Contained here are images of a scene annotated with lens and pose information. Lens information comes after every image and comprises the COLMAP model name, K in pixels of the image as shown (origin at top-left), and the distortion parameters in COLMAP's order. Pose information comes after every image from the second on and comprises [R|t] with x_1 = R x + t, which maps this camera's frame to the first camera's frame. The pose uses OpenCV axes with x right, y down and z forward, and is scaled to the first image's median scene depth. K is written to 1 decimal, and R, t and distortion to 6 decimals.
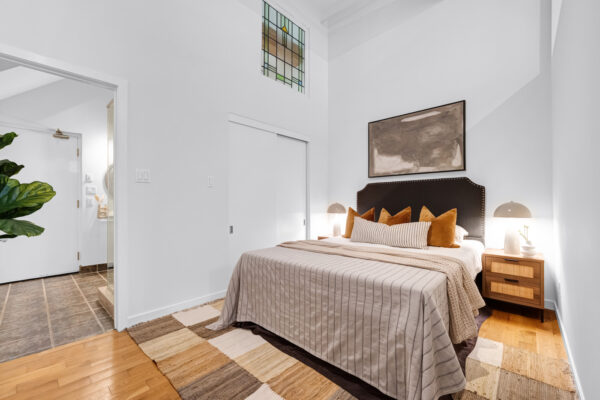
lens RADIAL K [[249.2, 0, 300.8], [0, 249.2, 204.0], [0, 0, 1]] dist [-0.010923, 0.000281]
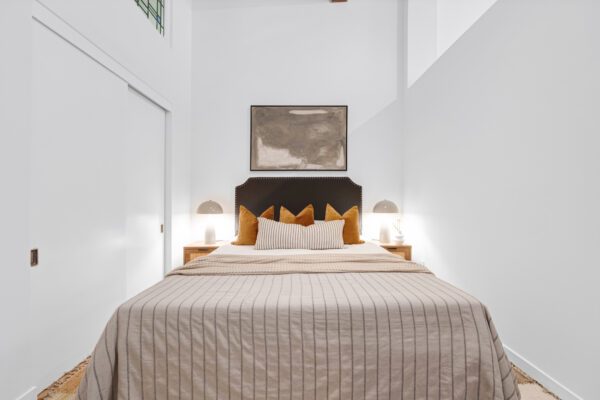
lens RADIAL K [[249.2, 0, 300.4], [0, 249.2, 202.9], [0, 0, 1]] dist [-0.010923, 0.000281]
pose [[0.729851, -0.001617, 0.683604, -0.229982], [0.000371, 0.999998, 0.001970, 0.002869], [-0.683606, -0.001184, 0.729850, 0.339941]]
